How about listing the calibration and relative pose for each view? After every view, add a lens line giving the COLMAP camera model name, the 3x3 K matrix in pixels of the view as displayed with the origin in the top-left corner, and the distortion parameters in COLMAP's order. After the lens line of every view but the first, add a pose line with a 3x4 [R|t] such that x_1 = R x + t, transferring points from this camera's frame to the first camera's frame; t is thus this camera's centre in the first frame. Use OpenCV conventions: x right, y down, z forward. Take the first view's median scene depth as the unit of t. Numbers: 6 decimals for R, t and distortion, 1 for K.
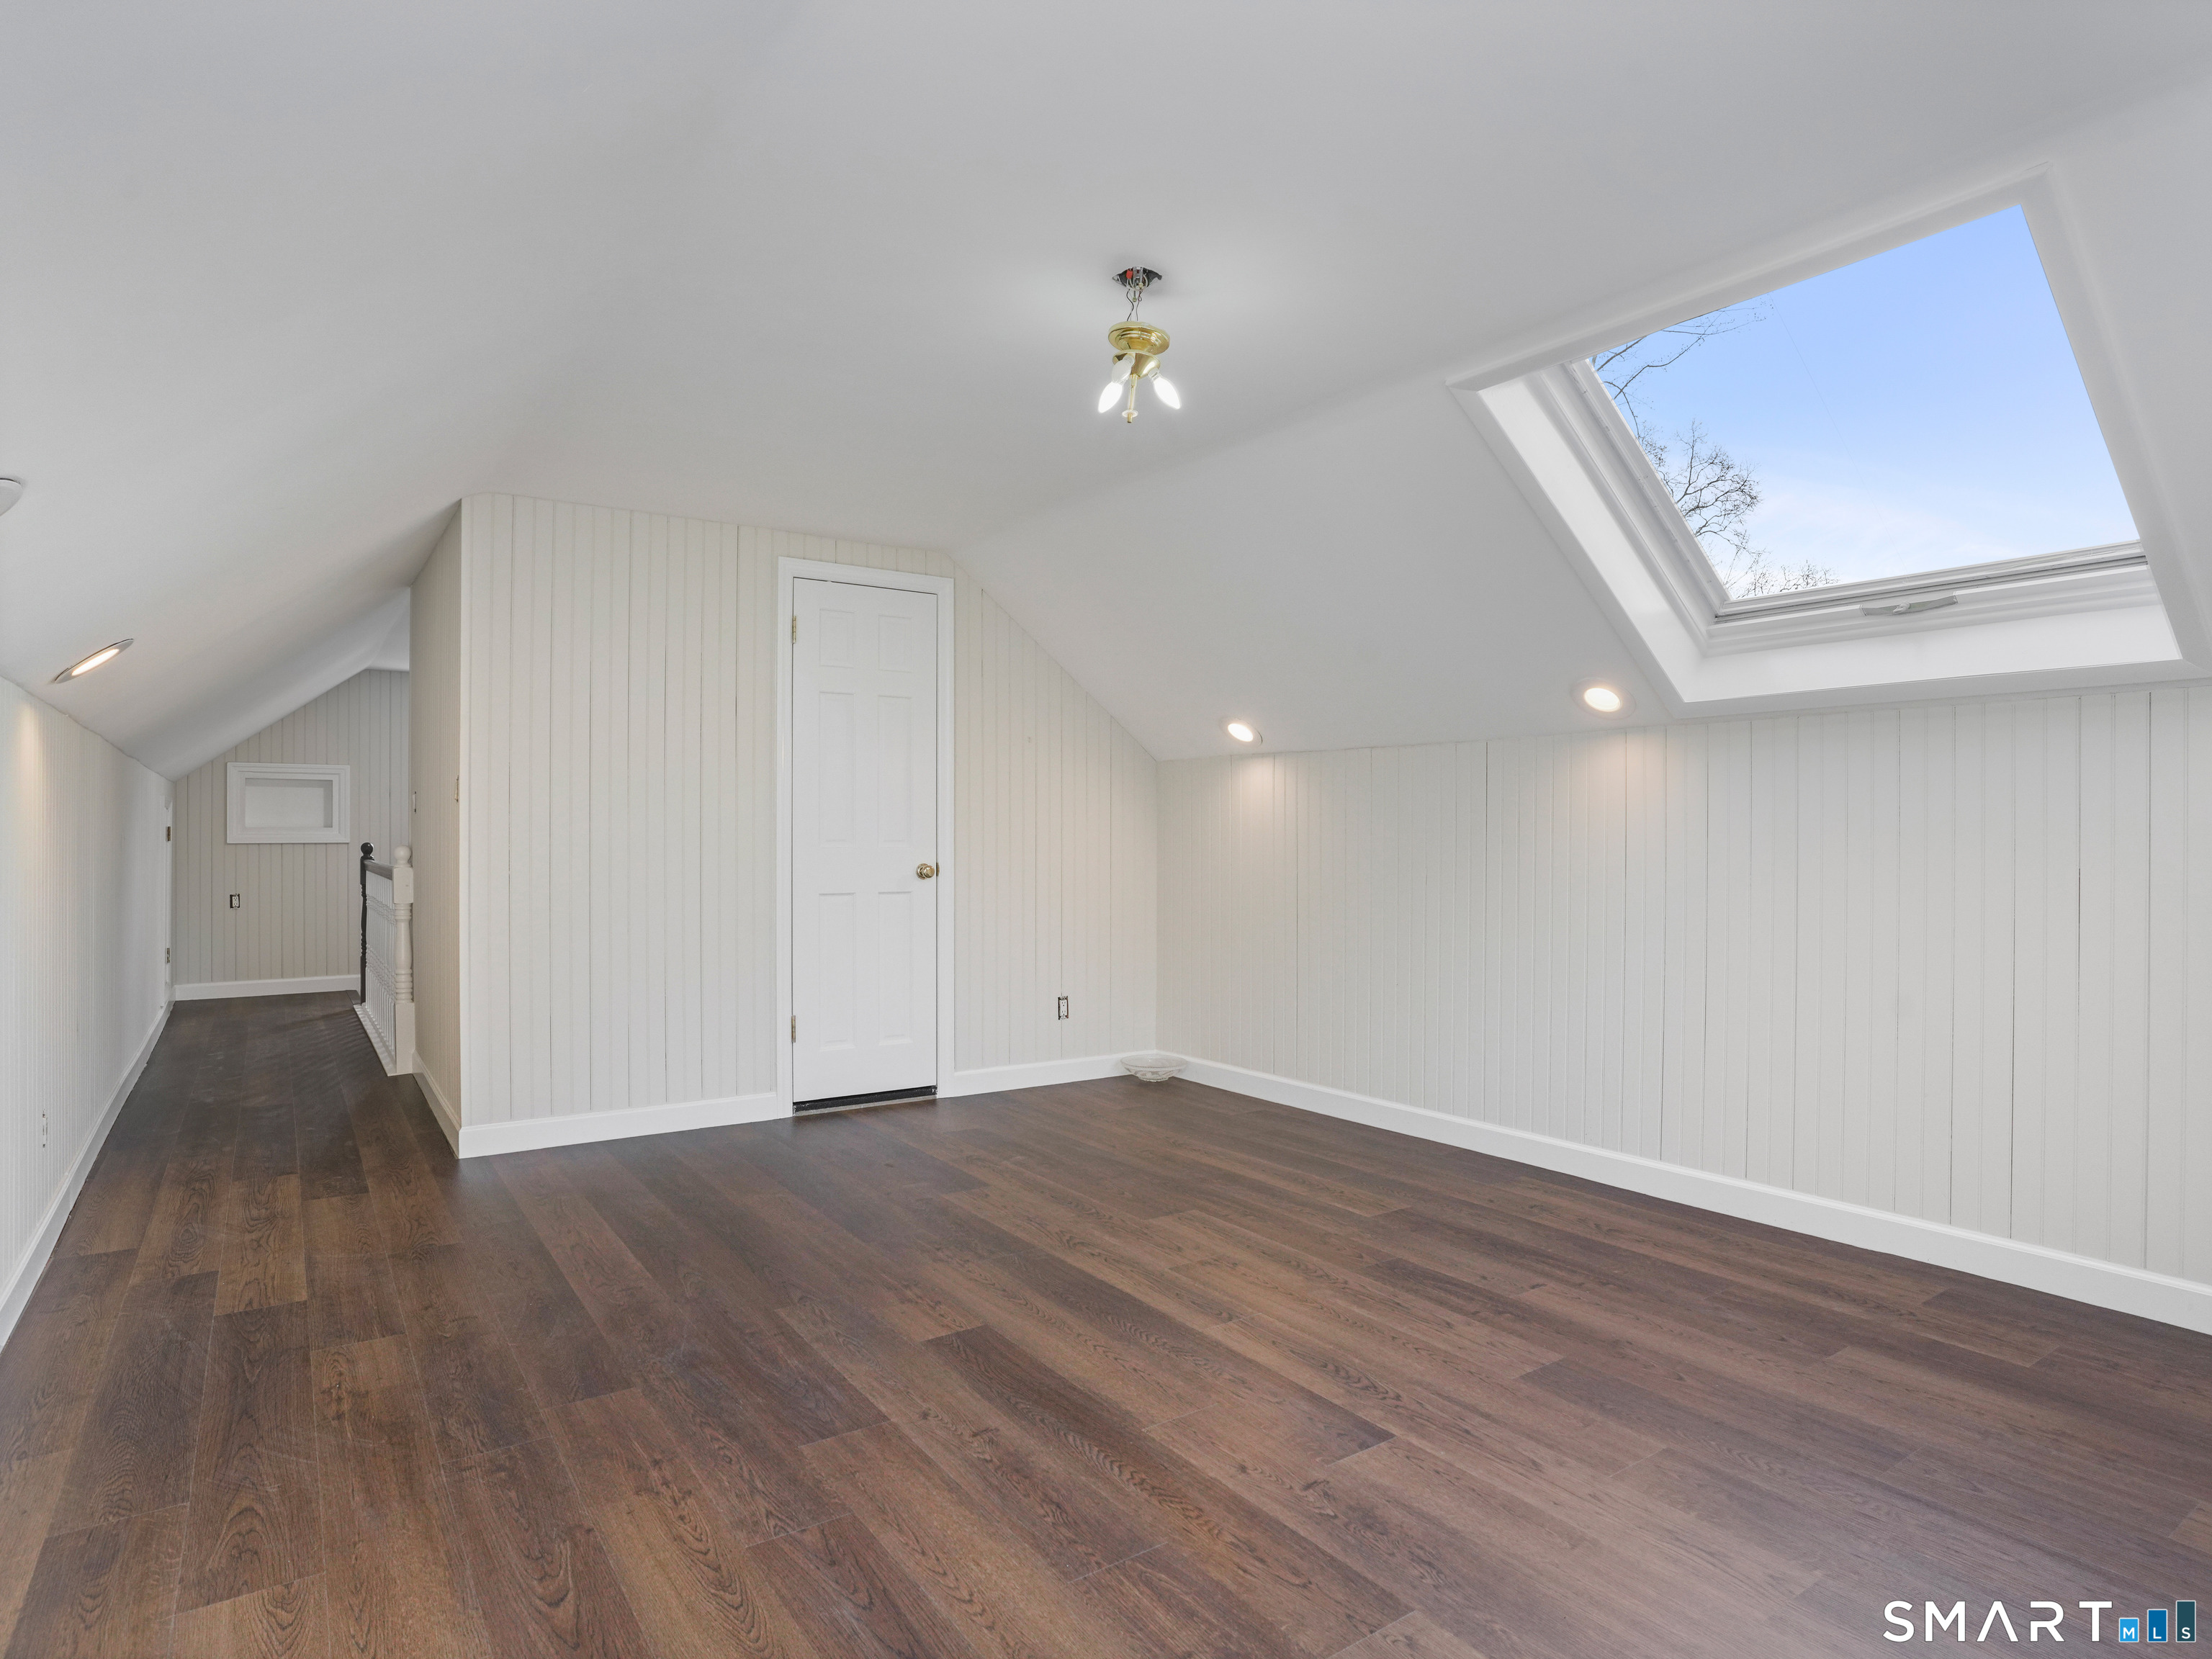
lens RADIAL K [[1230.8, 0, 1105.5], [0, 1230.8, 832.3], [0, 0, 1]] dist [-0.046797, 0.011218]
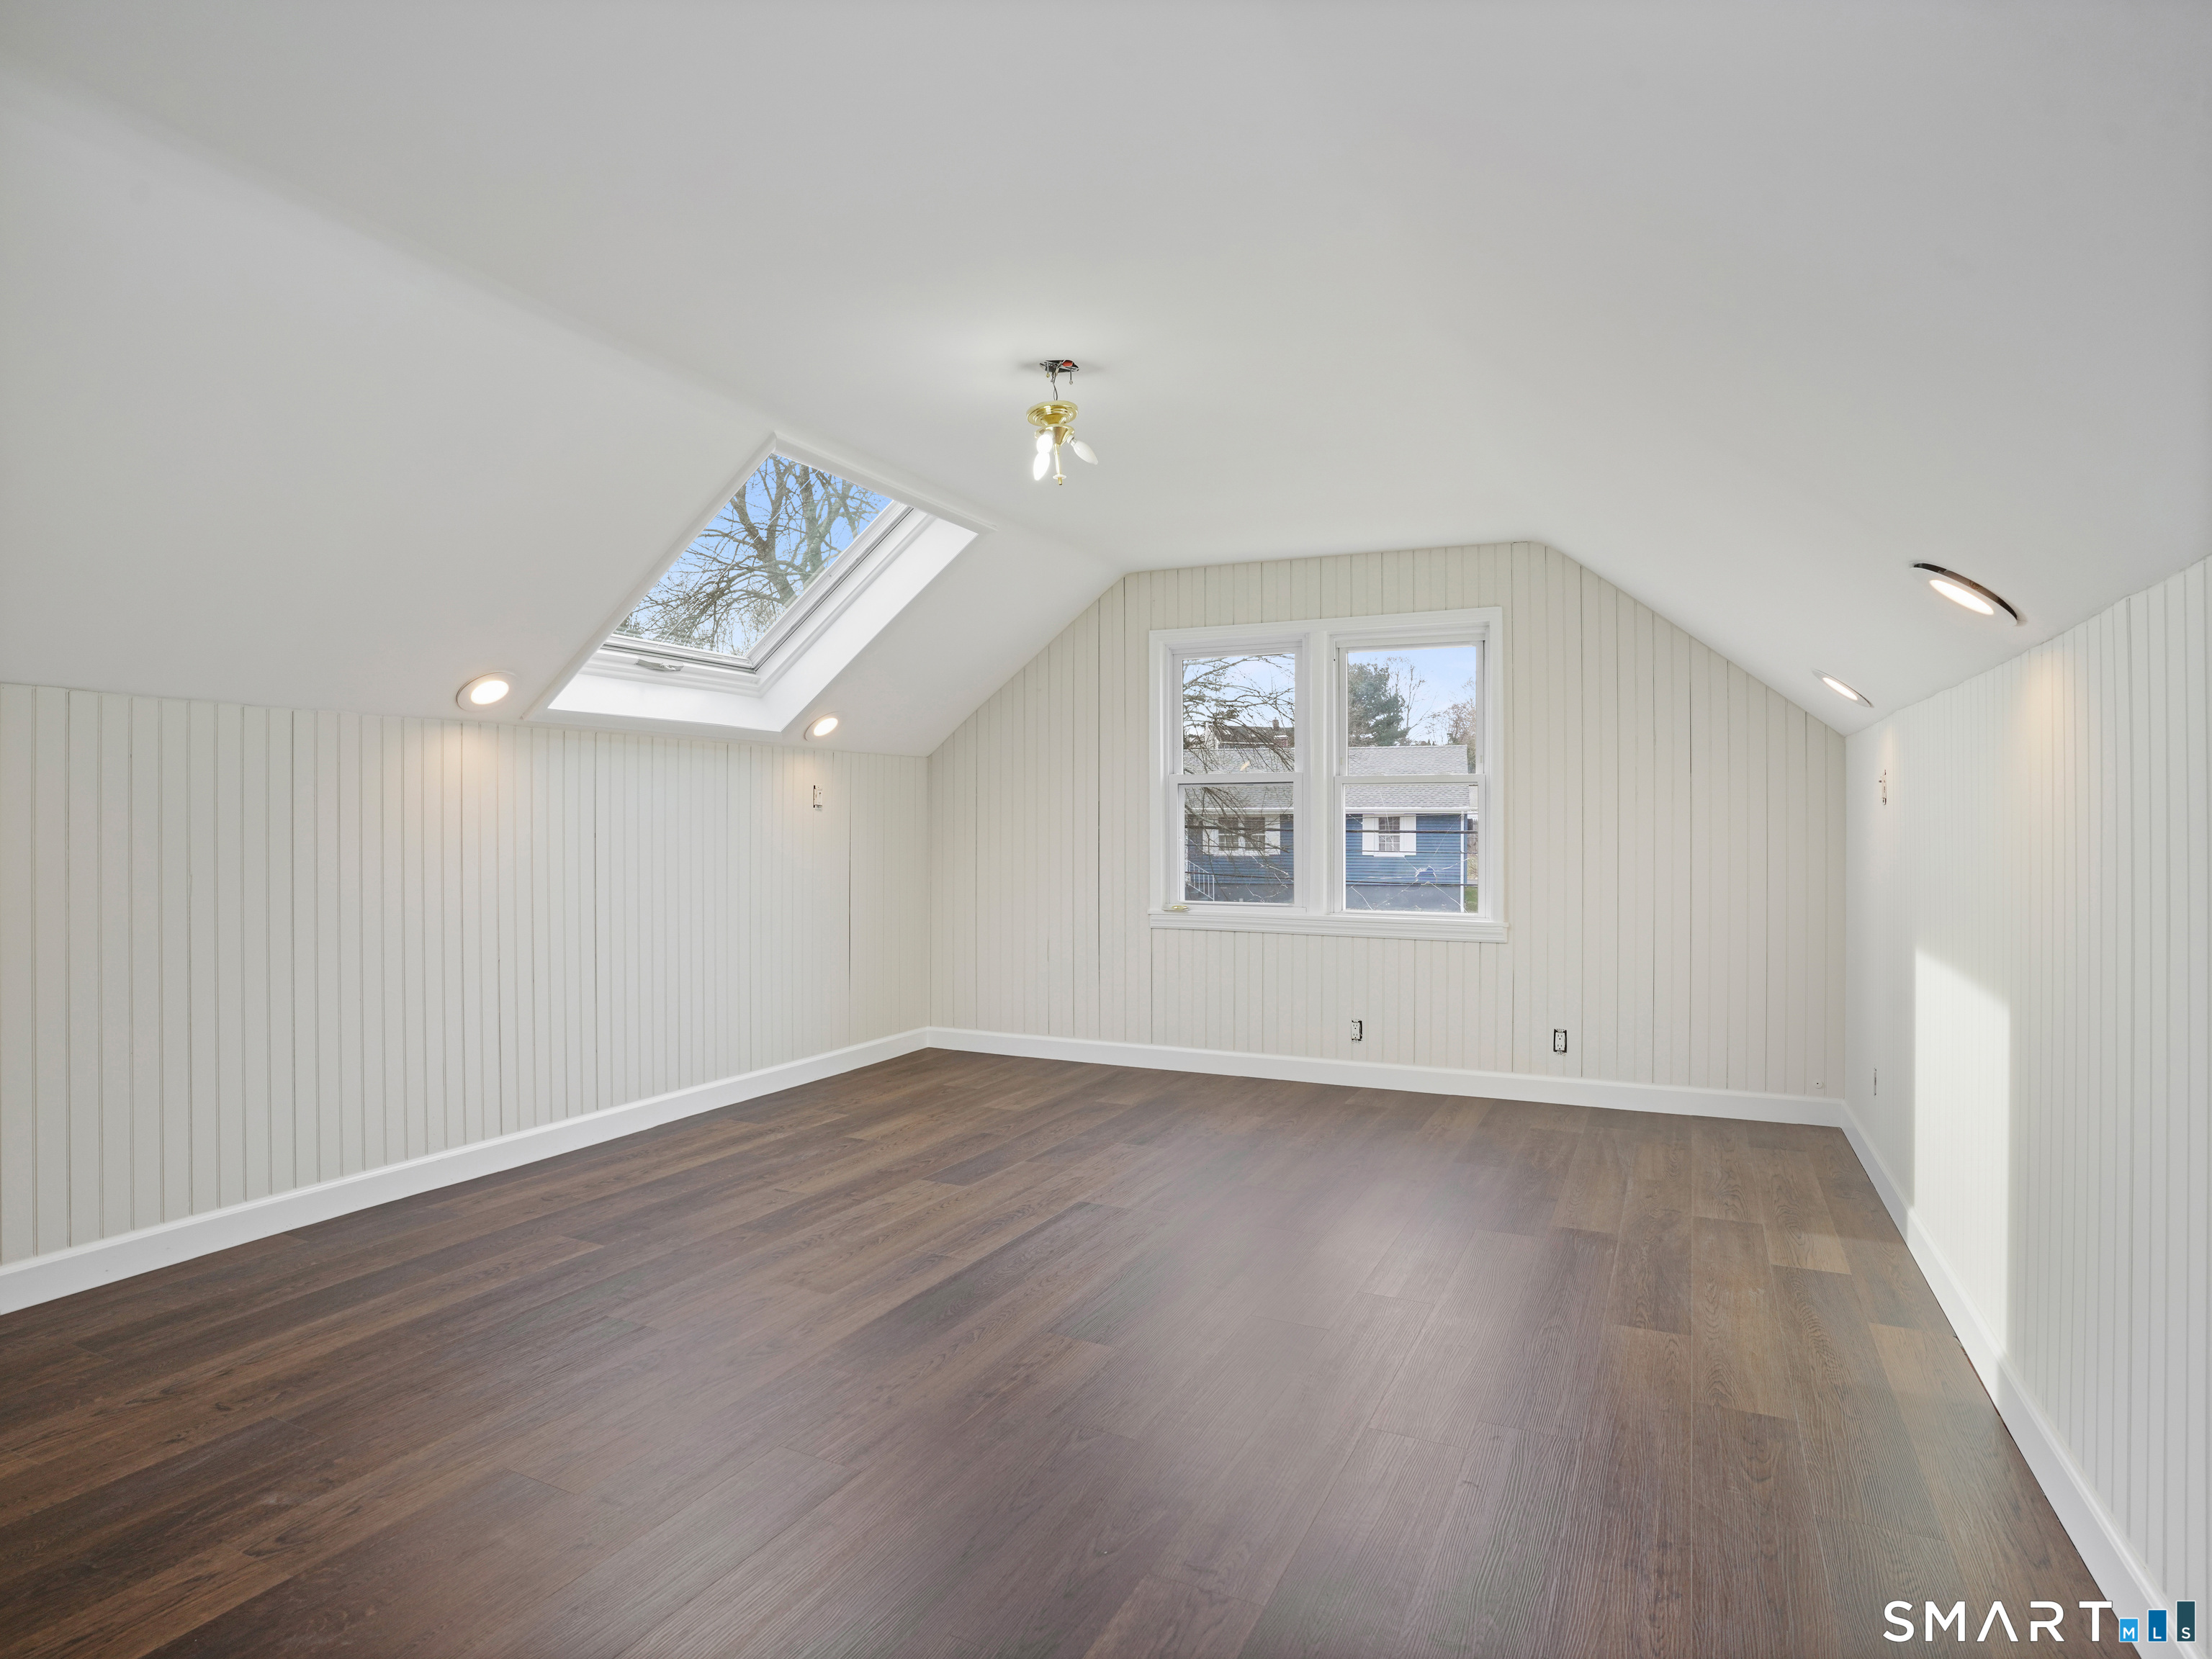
lens RADIAL K [[1230.8, 0, 1106.1], [0, 1230.8, 830.8], [0, 0, 1]] dist [-0.046797, 0.011218]
pose [[-0.501859, -0.001992, 0.864947, -0.897140], [-0.008205, 0.999963, -0.002457, 0.006084], [-0.864911, -0.008330, -0.501857, 1.352923]]
